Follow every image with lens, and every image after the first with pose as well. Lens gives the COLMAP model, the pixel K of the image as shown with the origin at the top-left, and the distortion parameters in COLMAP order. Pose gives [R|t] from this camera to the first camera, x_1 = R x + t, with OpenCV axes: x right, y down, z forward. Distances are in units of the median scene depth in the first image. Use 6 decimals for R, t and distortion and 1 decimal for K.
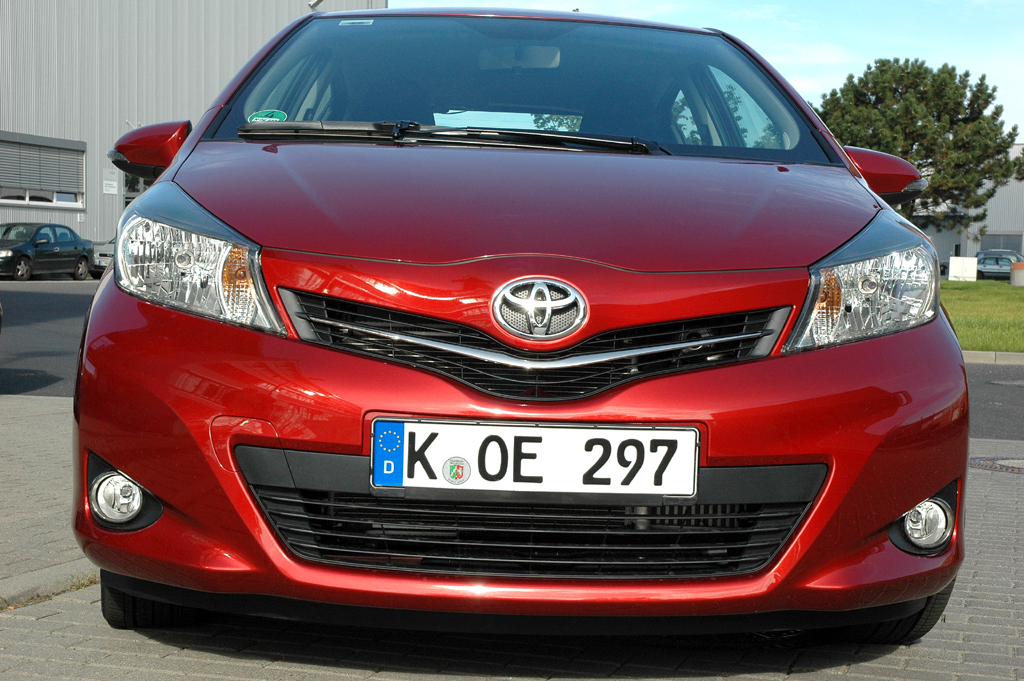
lens RADIAL K [[1589.5, 0, 511.9], [0, 1589.5, 374.5], [0, 0, 1]] dist [0.034475, 0.077828]
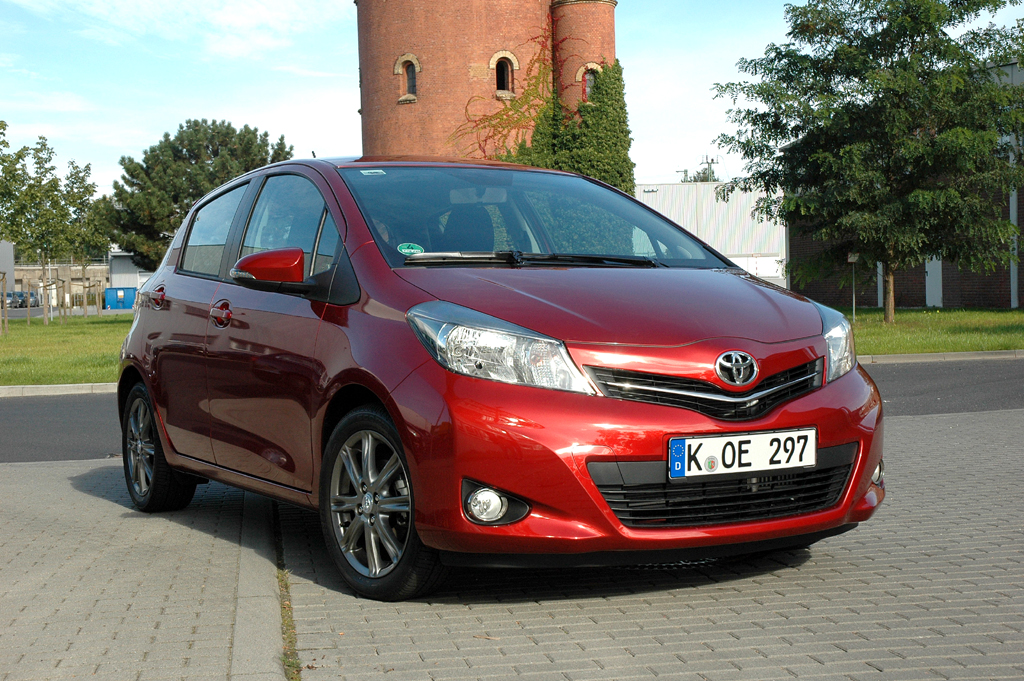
lens RADIAL K [[1518.9, 0, 512.0], [0, 1518.9, 340.5], [0, 0, 1]] dist [0.036974, 0.121632]
pose [[0.869527, -0.058668, 0.490389, -1.032449], [0.077096, 0.996871, -0.017441, -0.062166], [-0.487831, 0.052973, 0.871329, -0.352268]]
